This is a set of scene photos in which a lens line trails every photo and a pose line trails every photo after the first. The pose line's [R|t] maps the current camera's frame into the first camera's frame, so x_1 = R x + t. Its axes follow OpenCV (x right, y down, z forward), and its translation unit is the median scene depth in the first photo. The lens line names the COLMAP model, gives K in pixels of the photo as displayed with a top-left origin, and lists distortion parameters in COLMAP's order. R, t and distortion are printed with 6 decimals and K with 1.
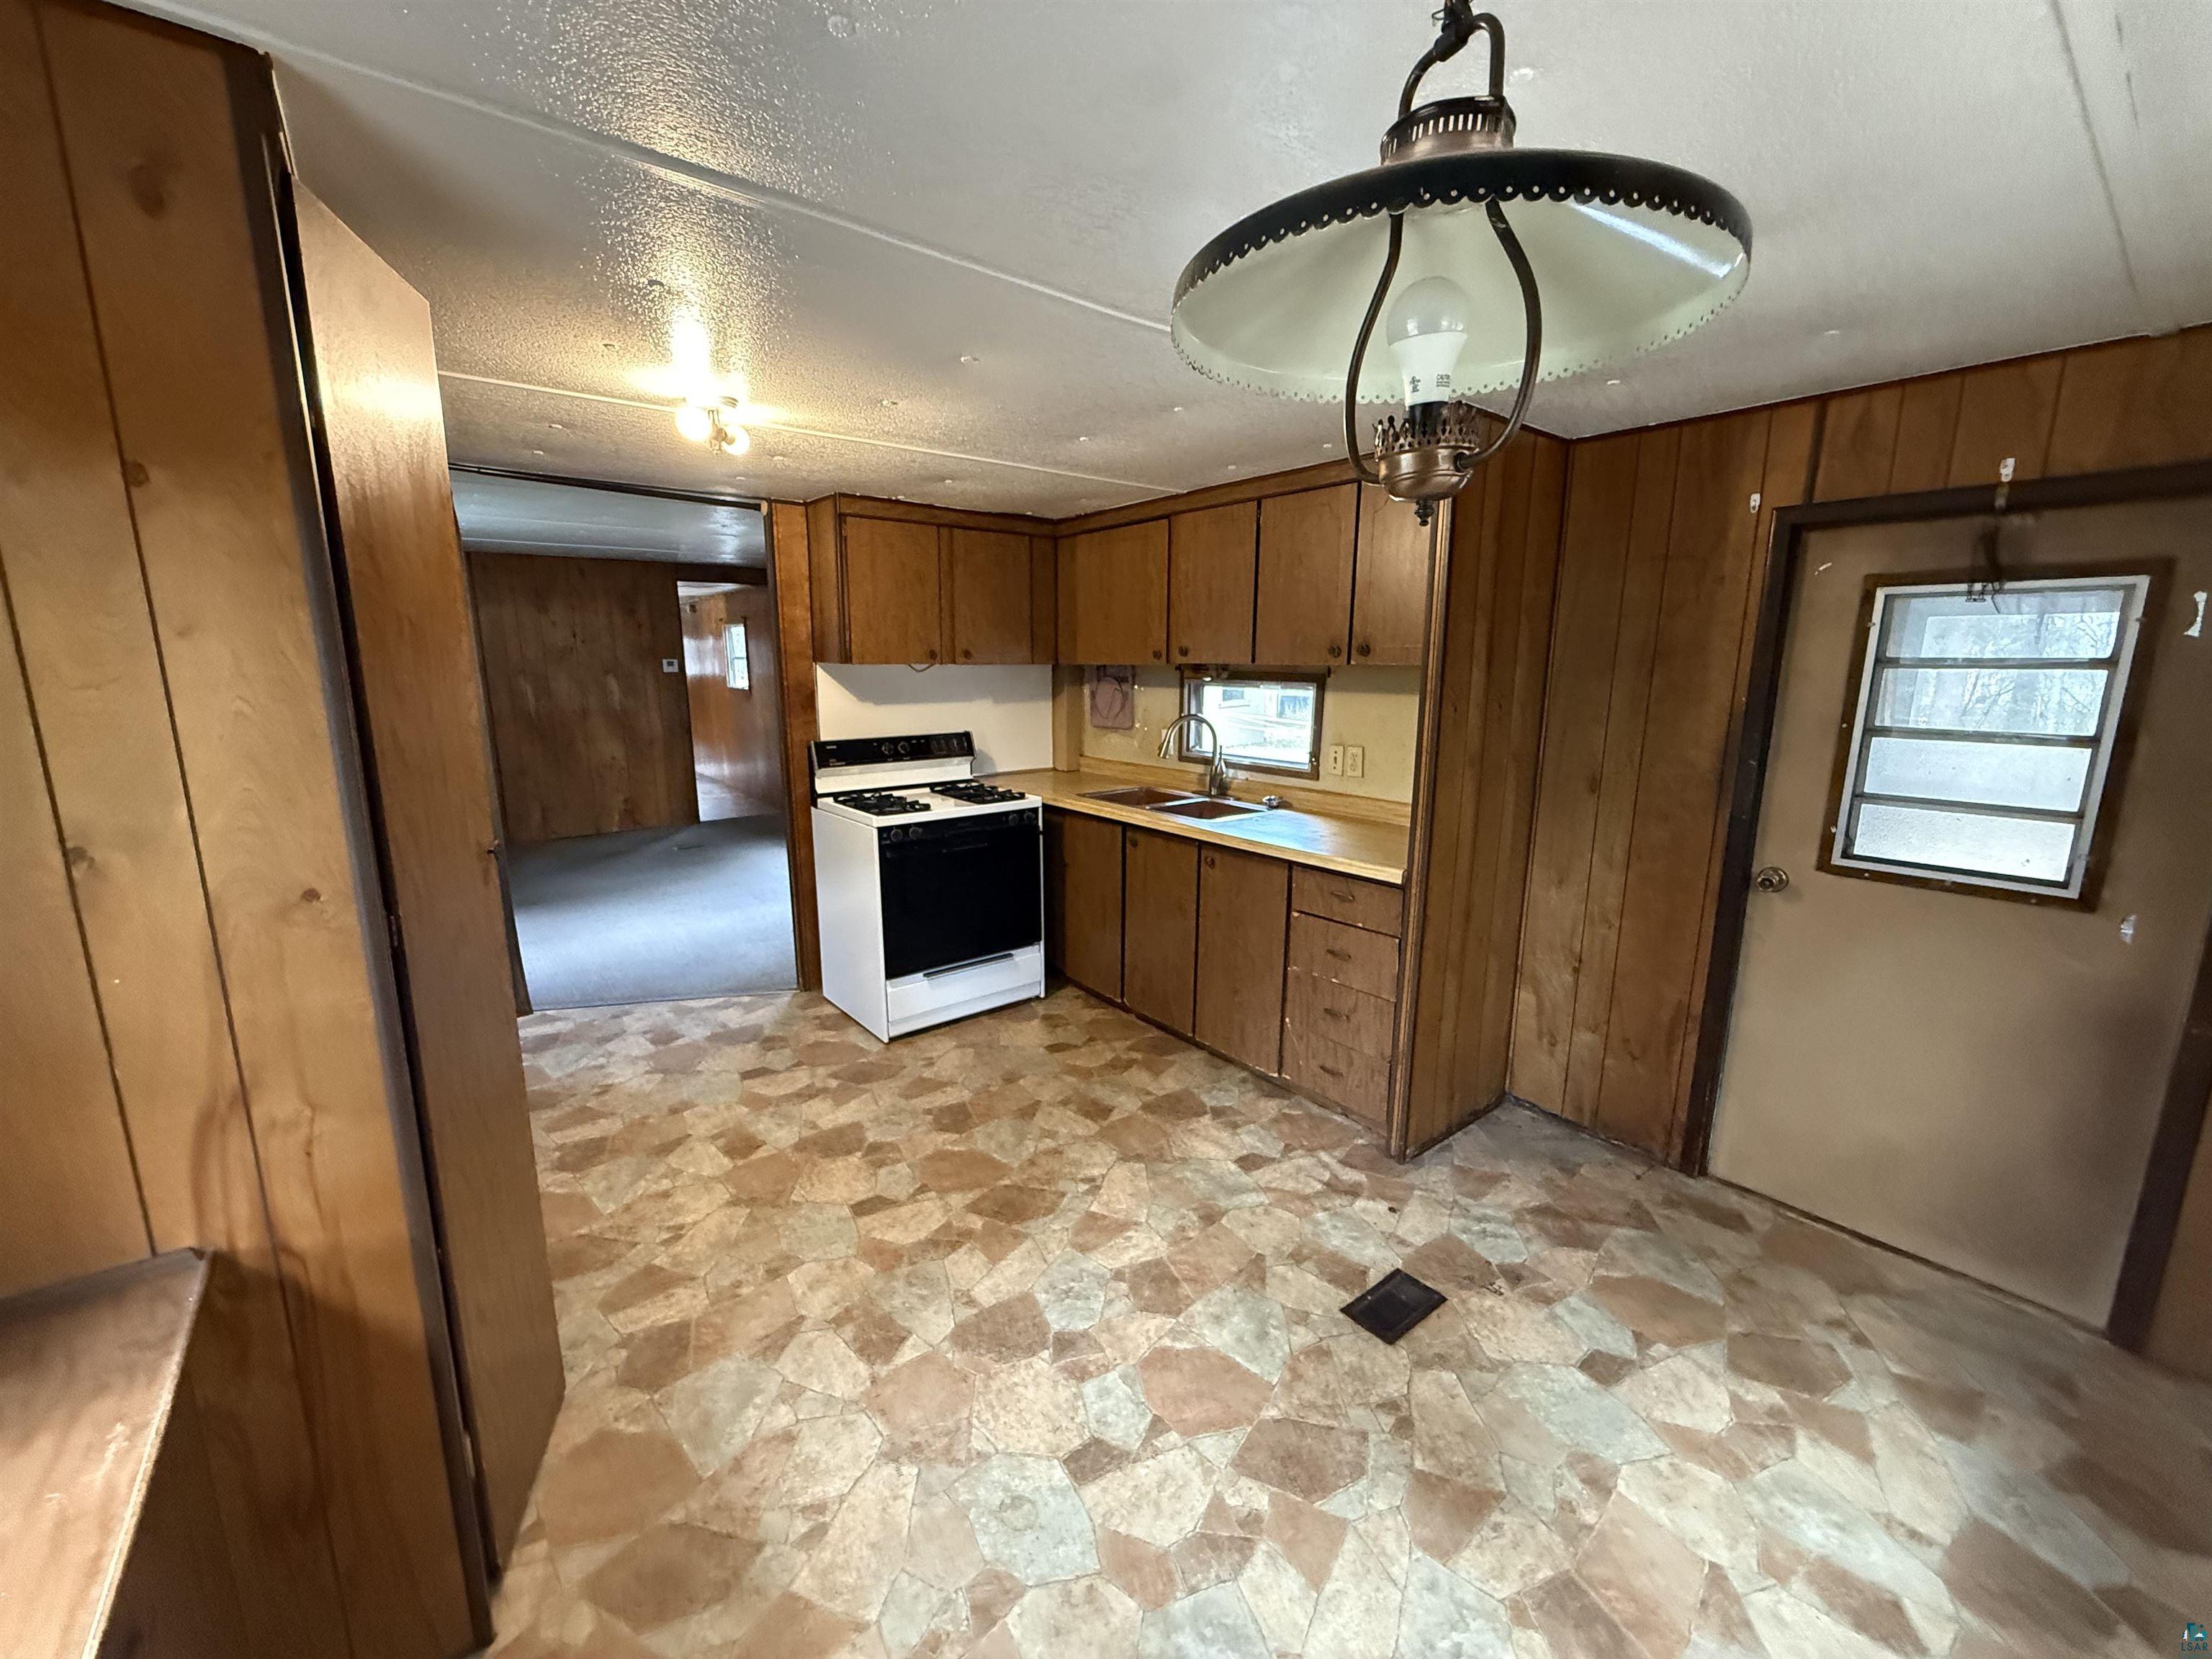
lens RADIAL K [[879.2, 0, 1106.9], [0, 879.2, 828.8], [0, 0, 1]] dist [-0.001667, 0.000035]
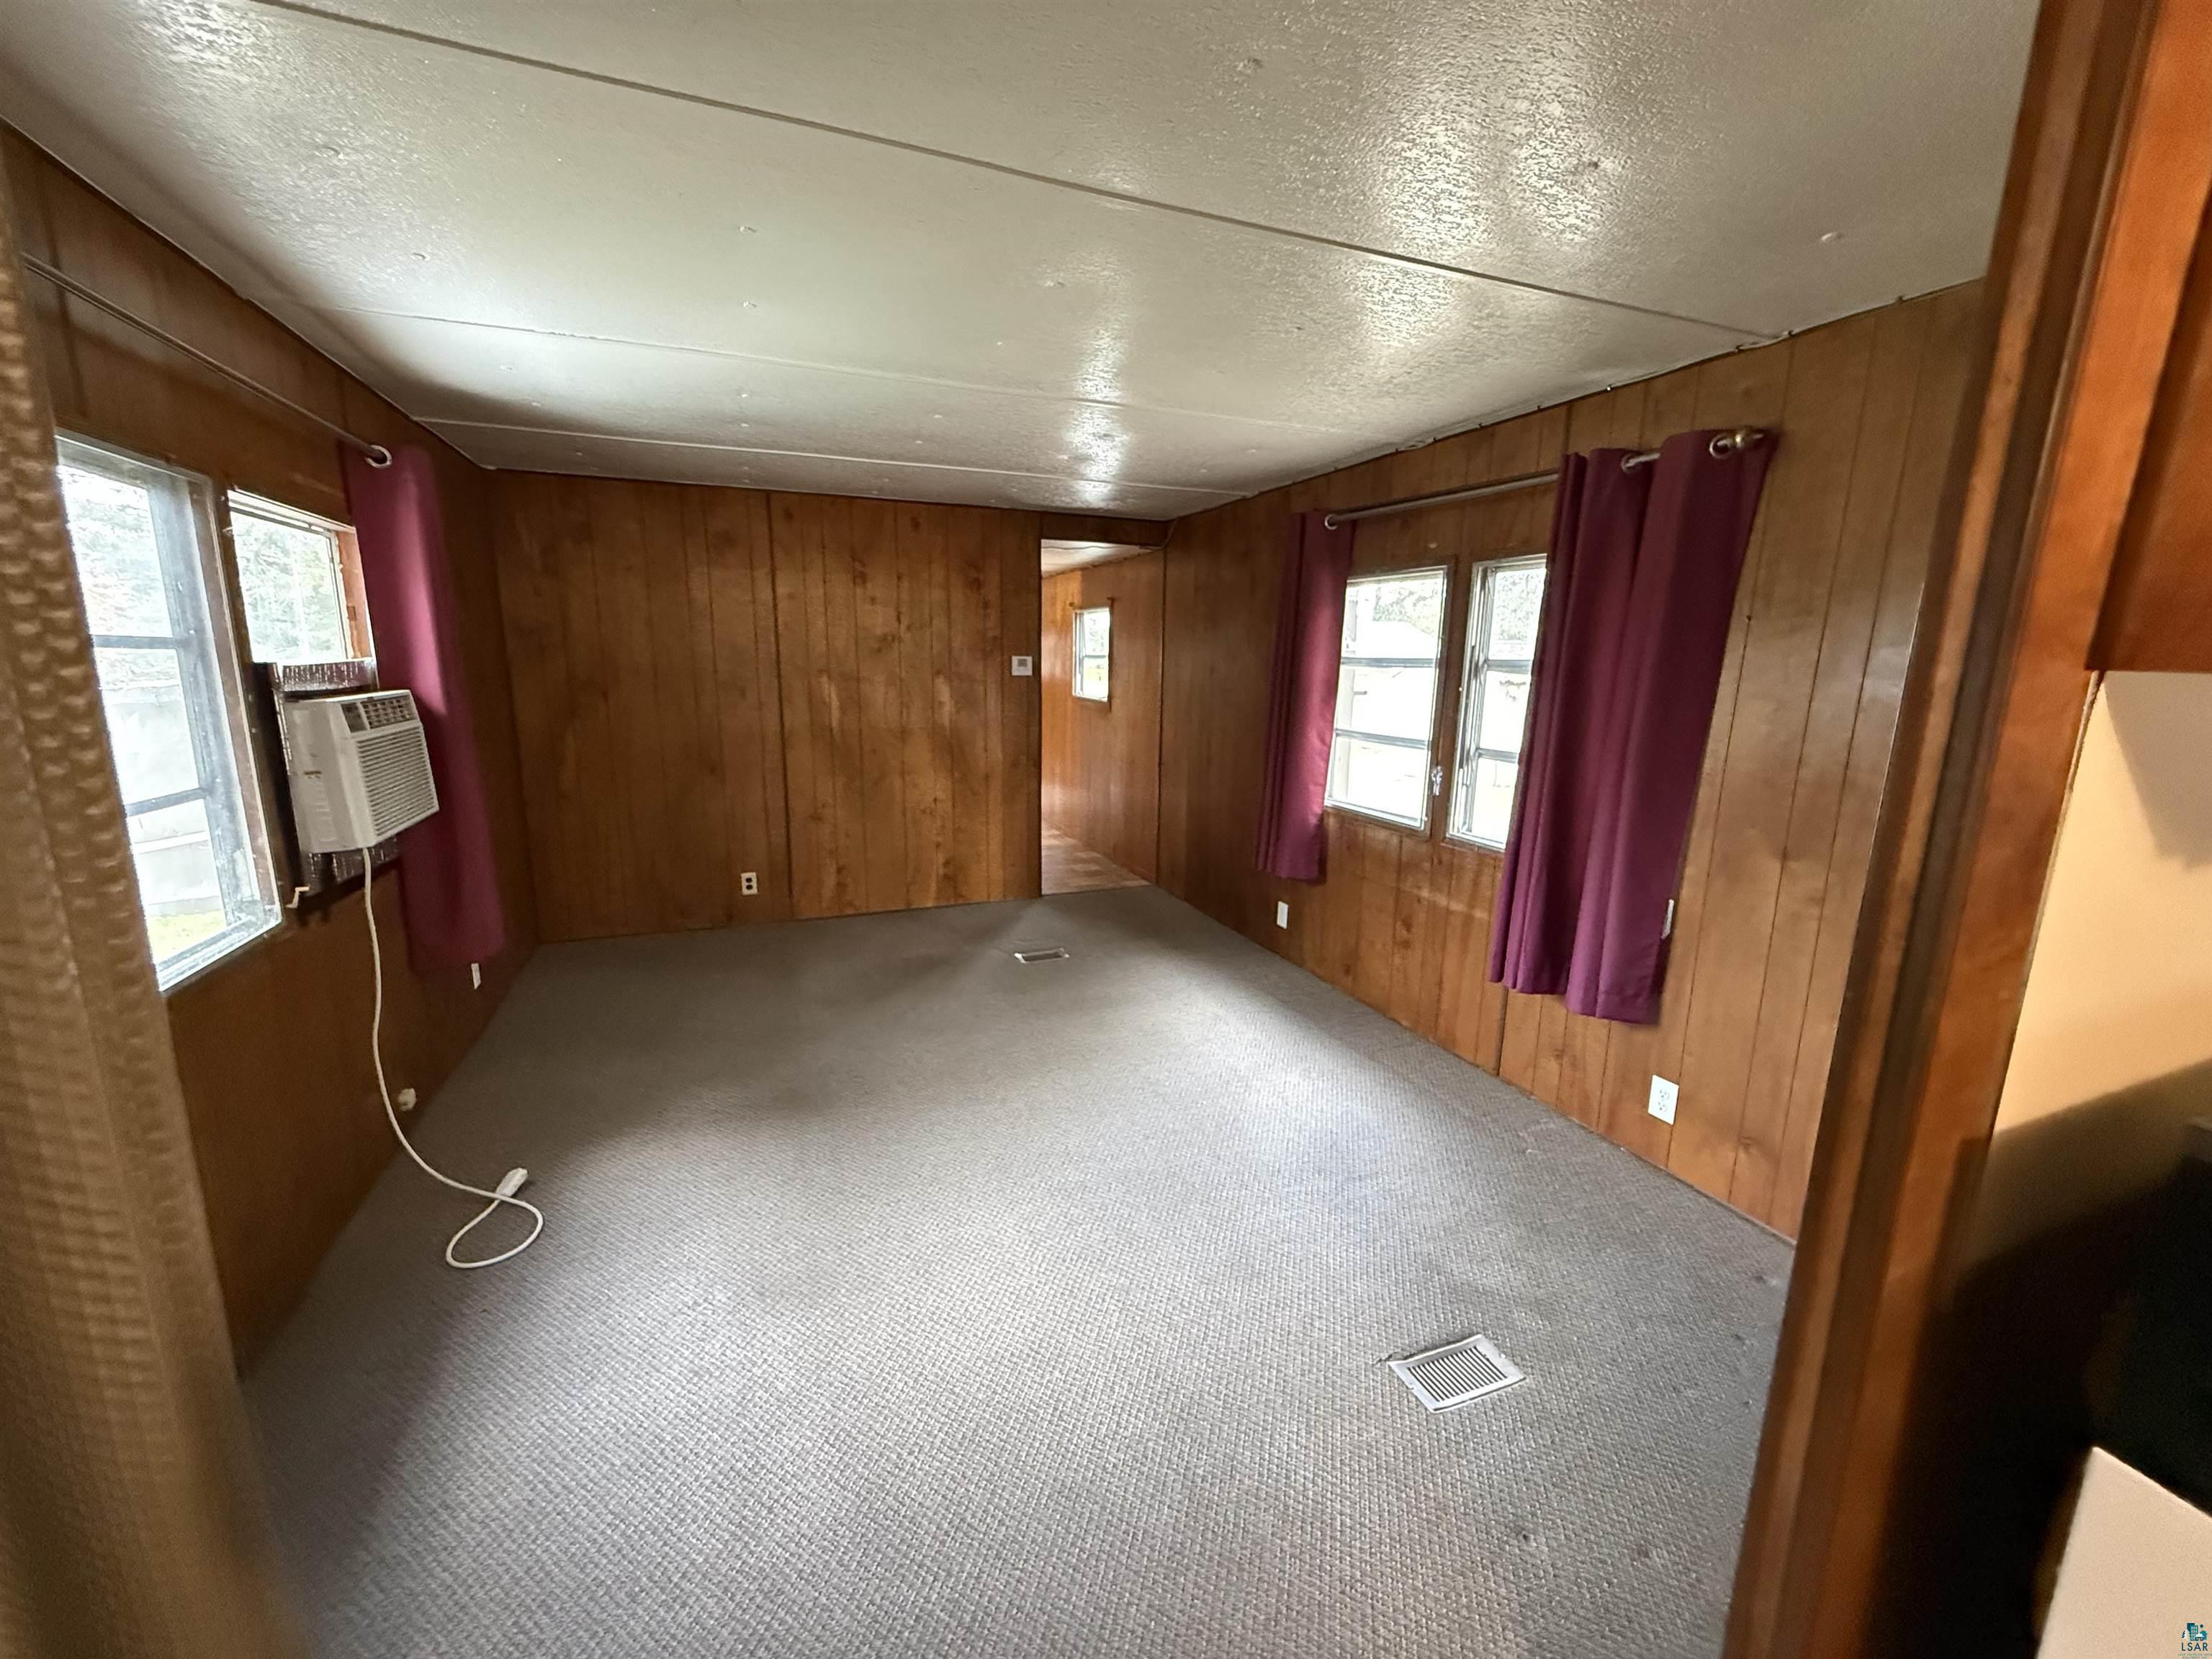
lens RADIAL K [[879.2, 0, 1106.0], [0, 879.2, 832.4], [0, 0, 1]] dist [-0.001667, 0.000035]
pose [[0.959015, 0.075506, -0.273109, -0.850548], [-0.075780, 0.997079, 0.009559, -0.246132], [0.273033, 0.011529, 0.961936, 1.311212]]
